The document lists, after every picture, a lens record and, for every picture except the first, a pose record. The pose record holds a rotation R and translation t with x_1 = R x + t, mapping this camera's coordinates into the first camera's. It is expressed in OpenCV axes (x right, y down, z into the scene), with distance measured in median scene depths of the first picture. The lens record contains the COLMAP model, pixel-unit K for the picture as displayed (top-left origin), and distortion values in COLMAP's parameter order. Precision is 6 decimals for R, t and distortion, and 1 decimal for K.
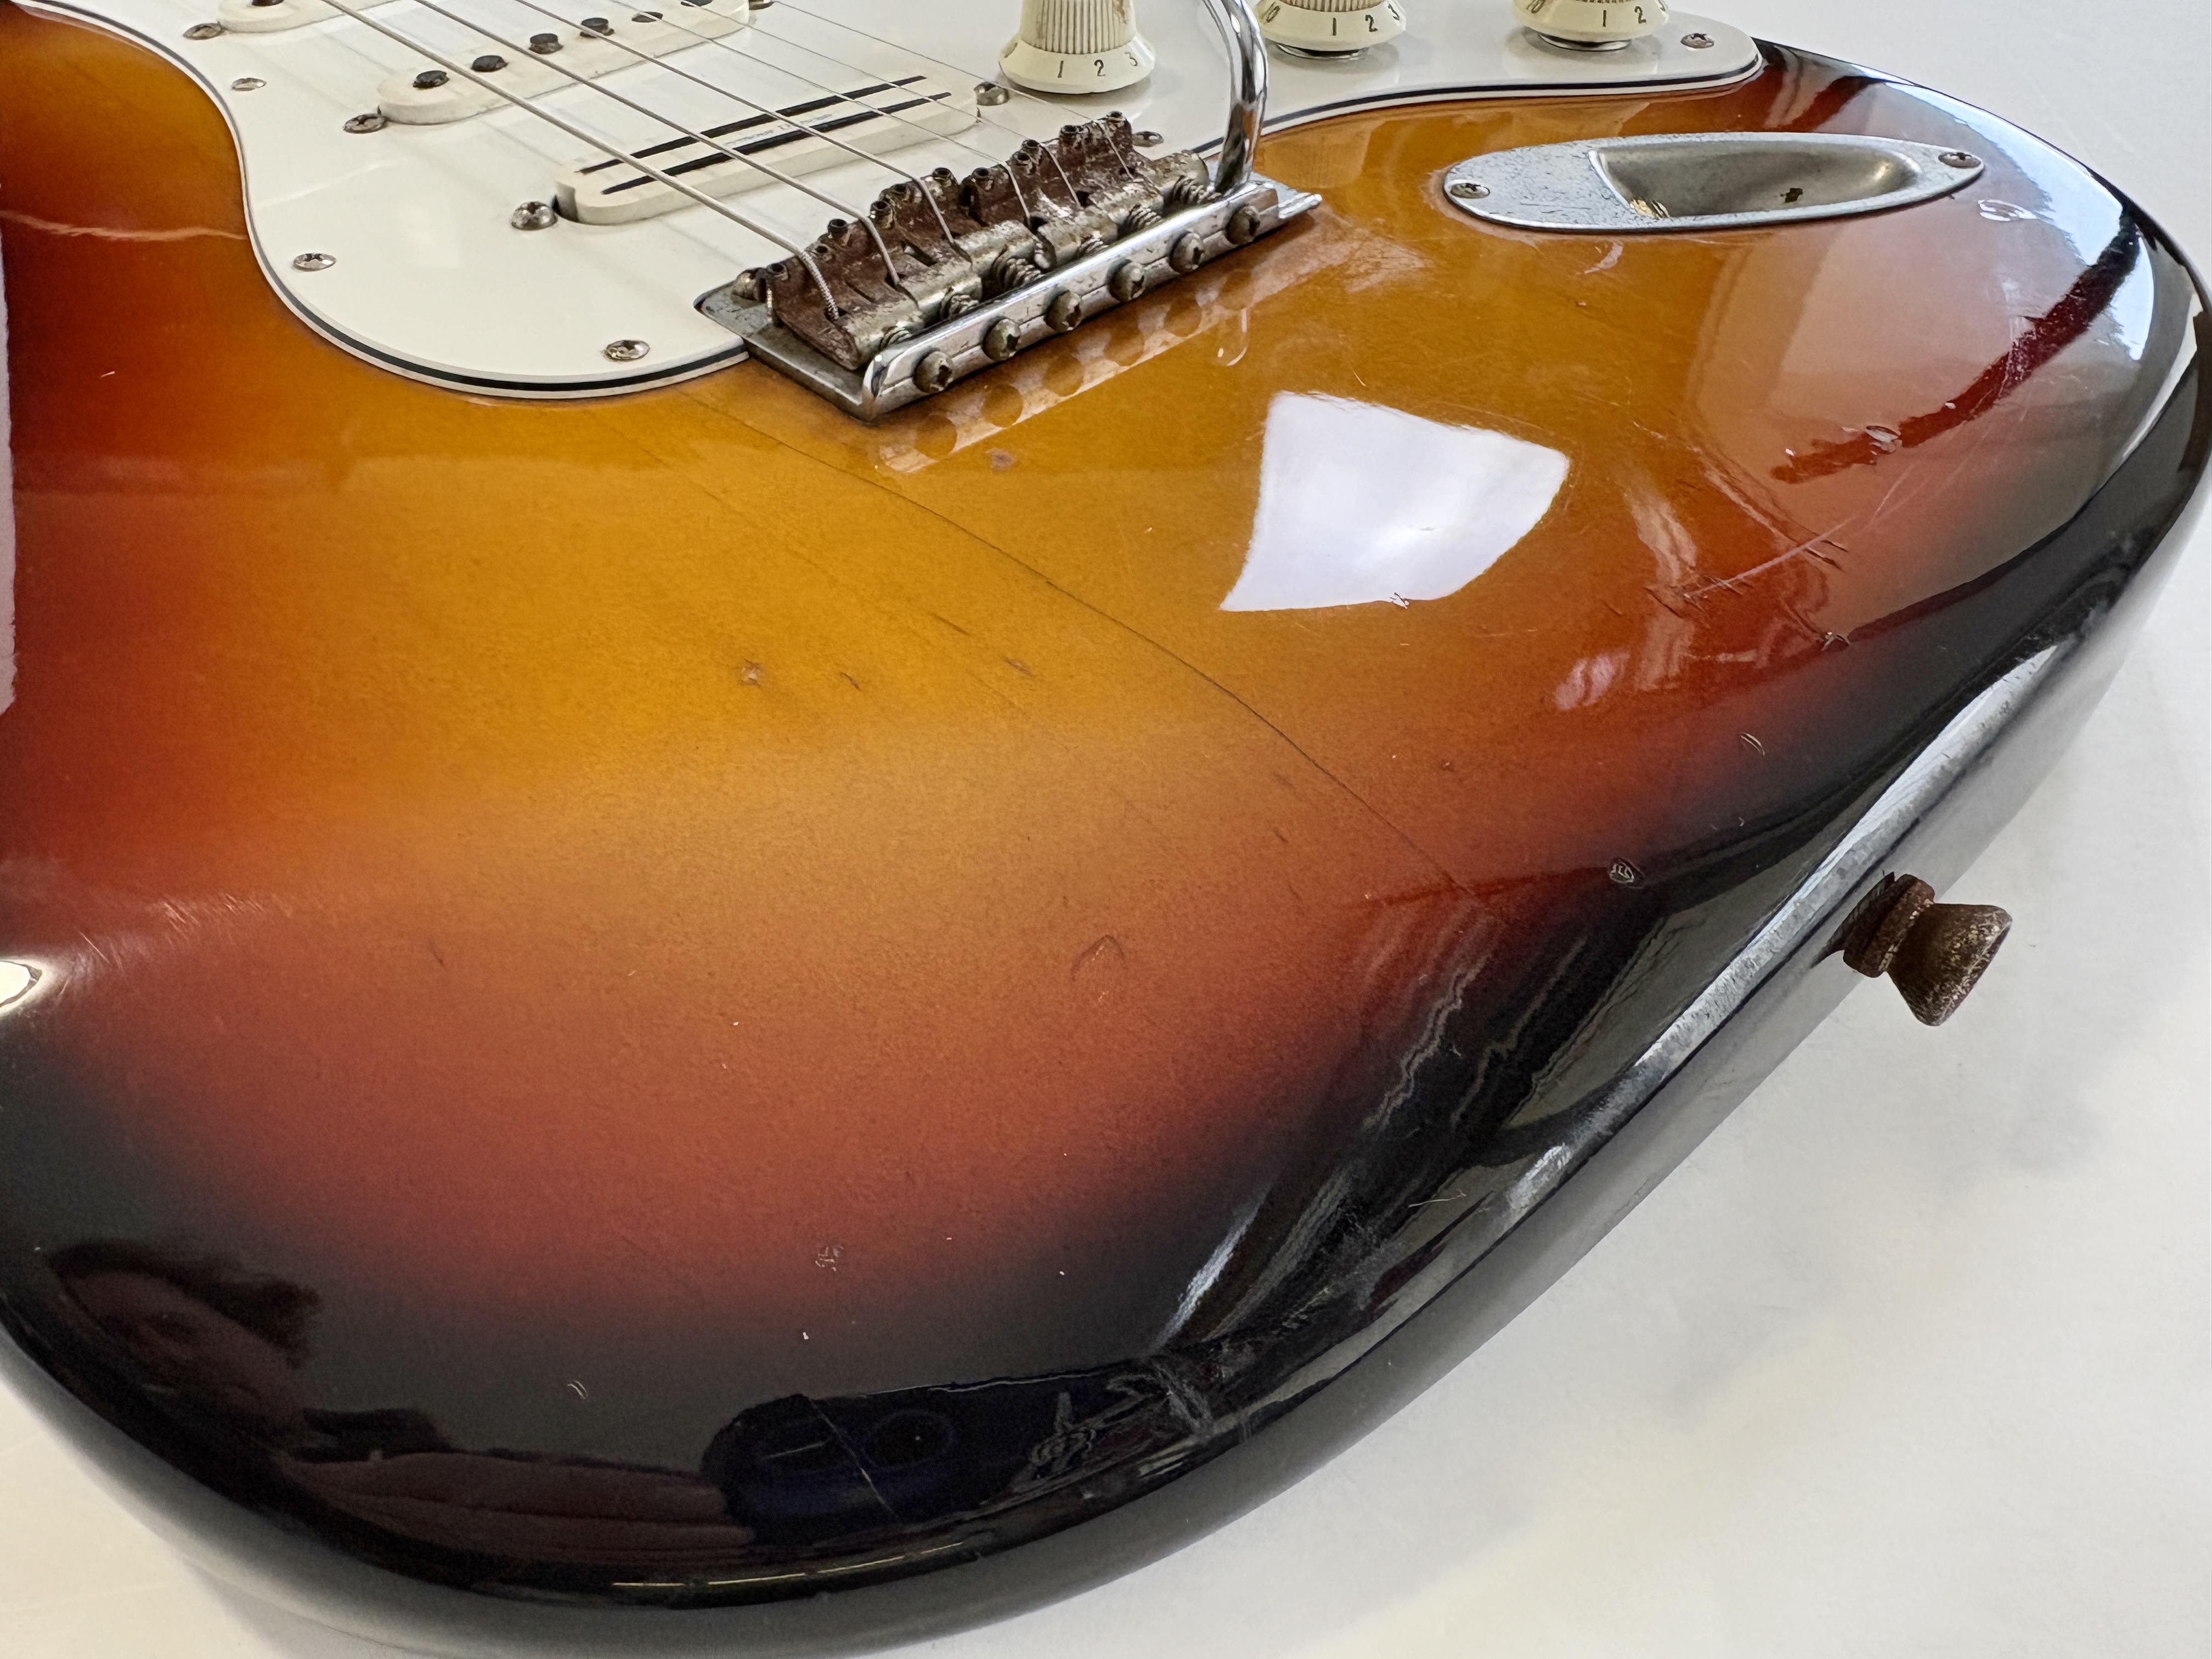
lens RADIAL K [[1629.3, 0, 1021.1], [0, 1629.3, 862.7], [0, 0, 1]] dist [0.036101, 0.000406]
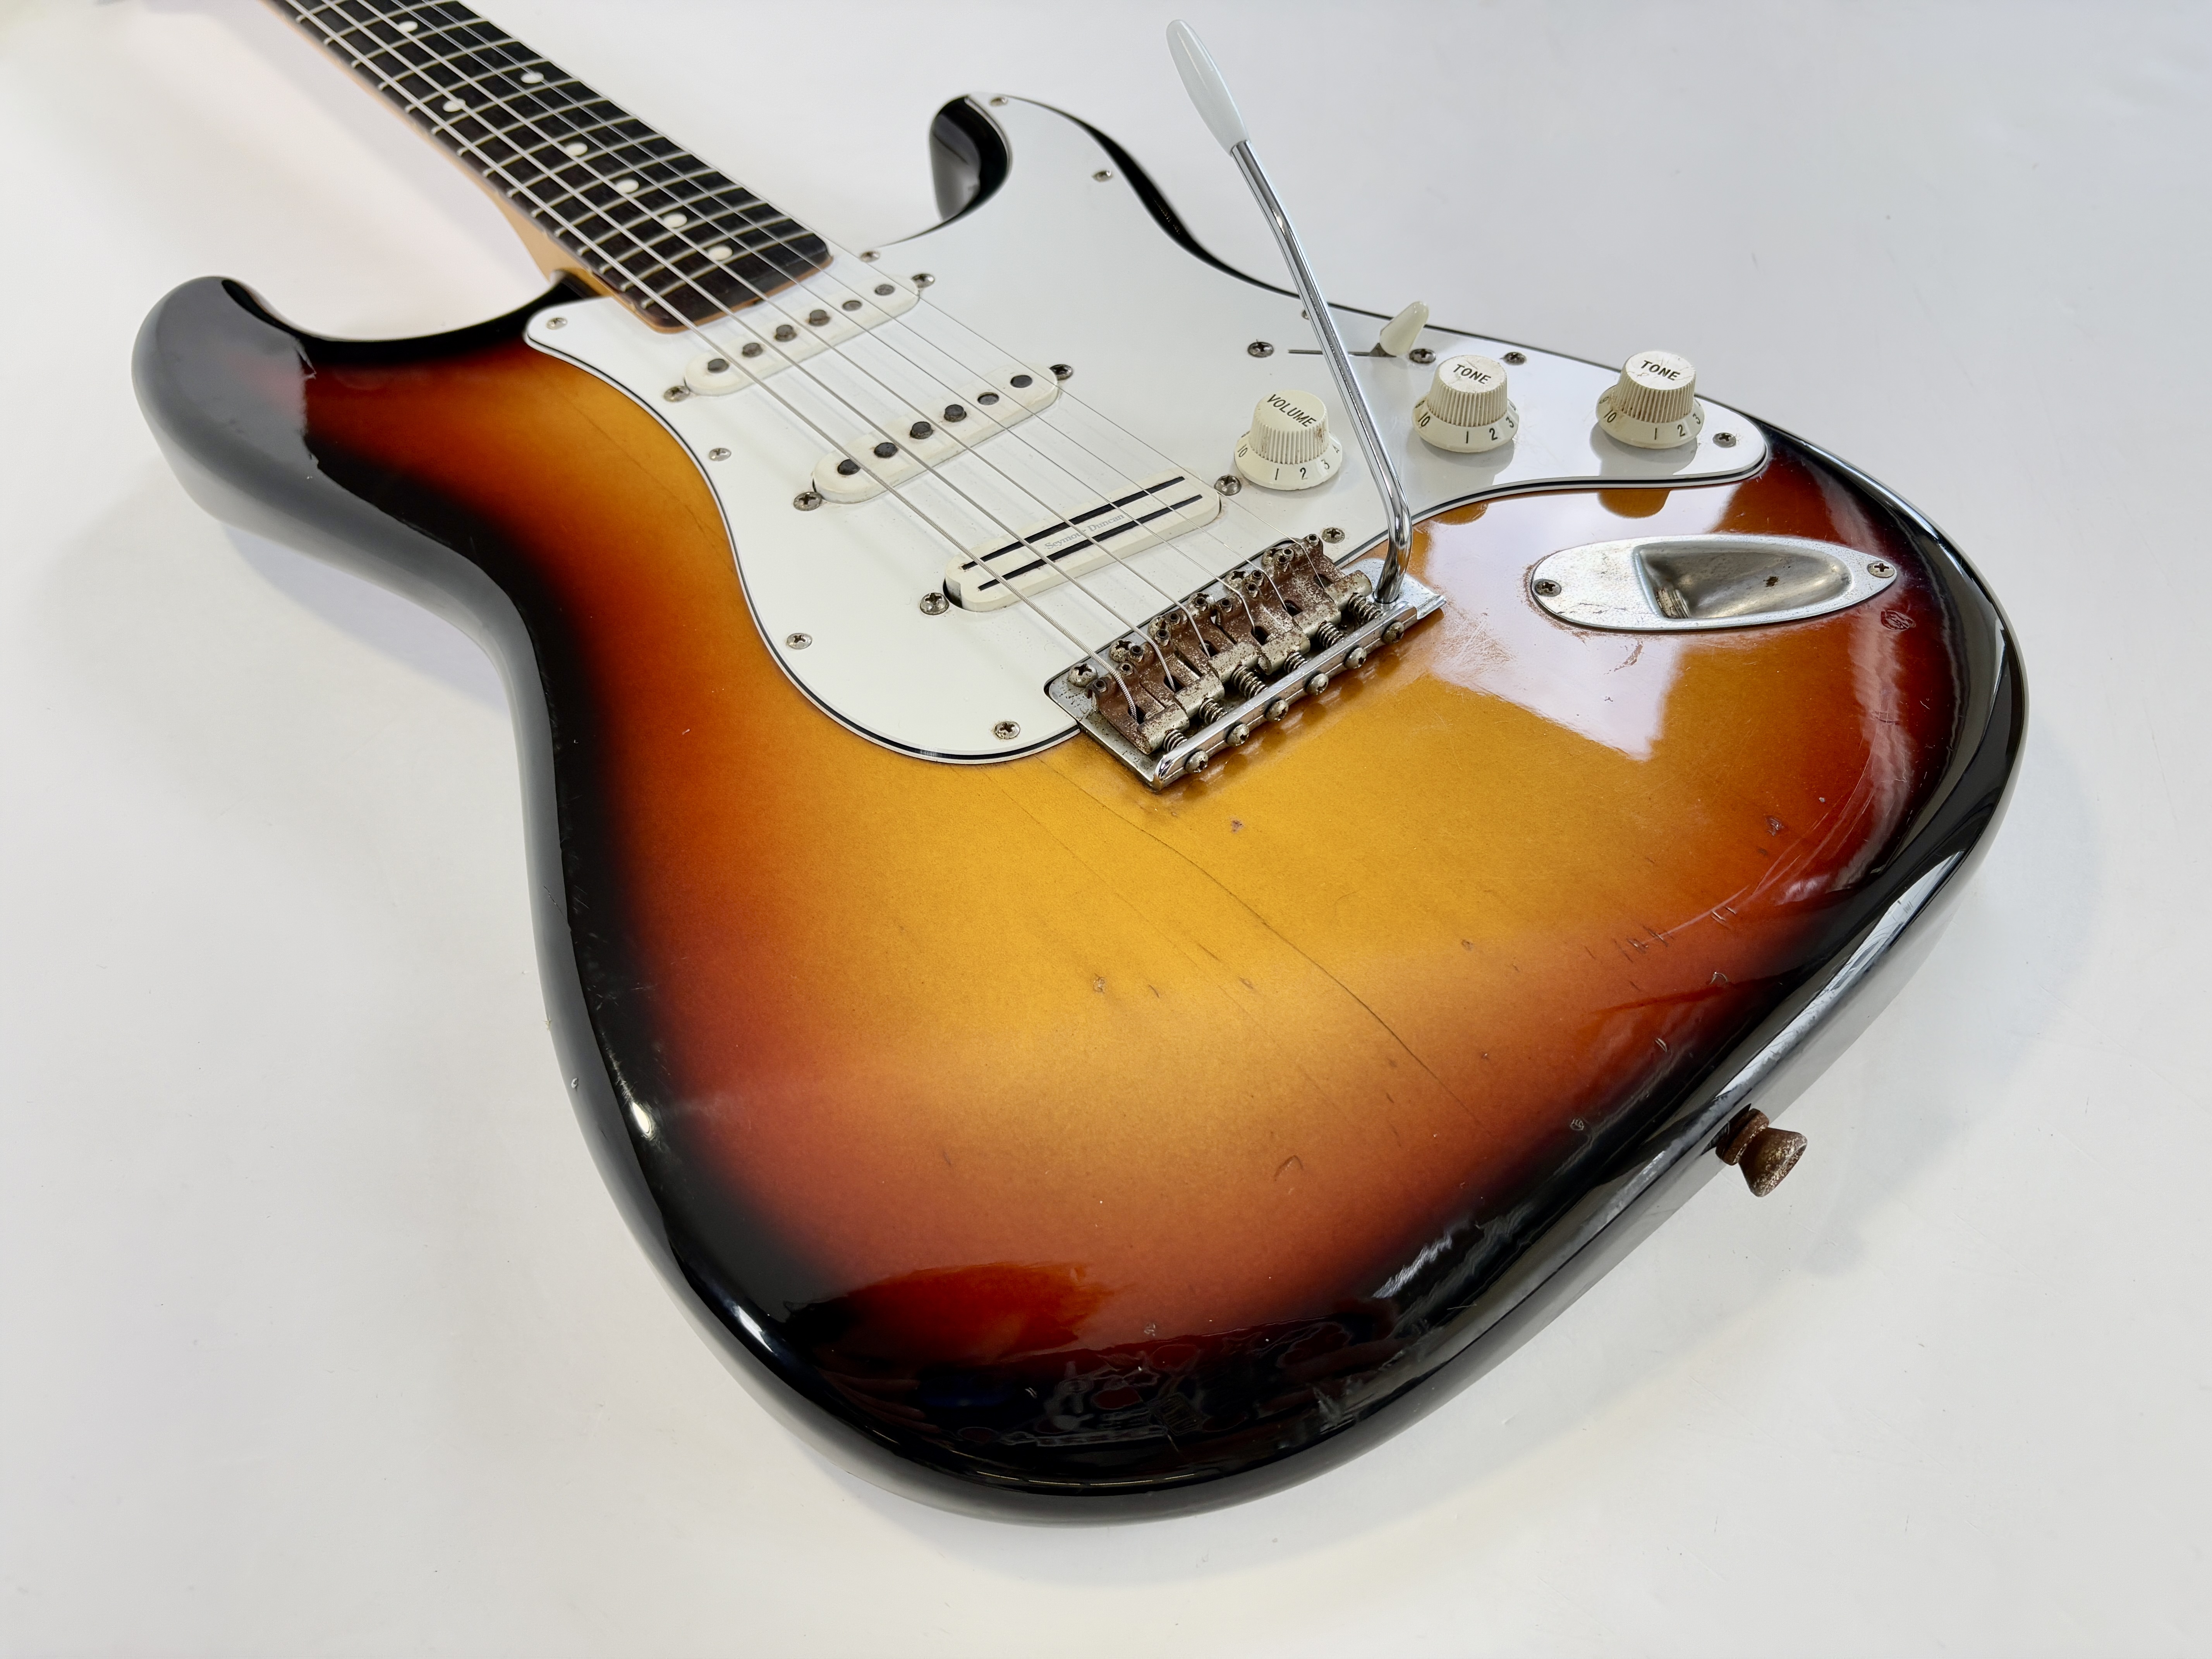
lens RADIAL K [[1704.5, 0, 1106.0], [0, 1704.5, 829.5], [0, 0, 1]] dist [0.006515, -0.001204]
pose [[0.998145, 0.022677, -0.056497, -0.044284], [-0.019145, 0.997874, 0.062298, -0.325582], [0.057790, -0.061100, 0.996457, -0.692263]]
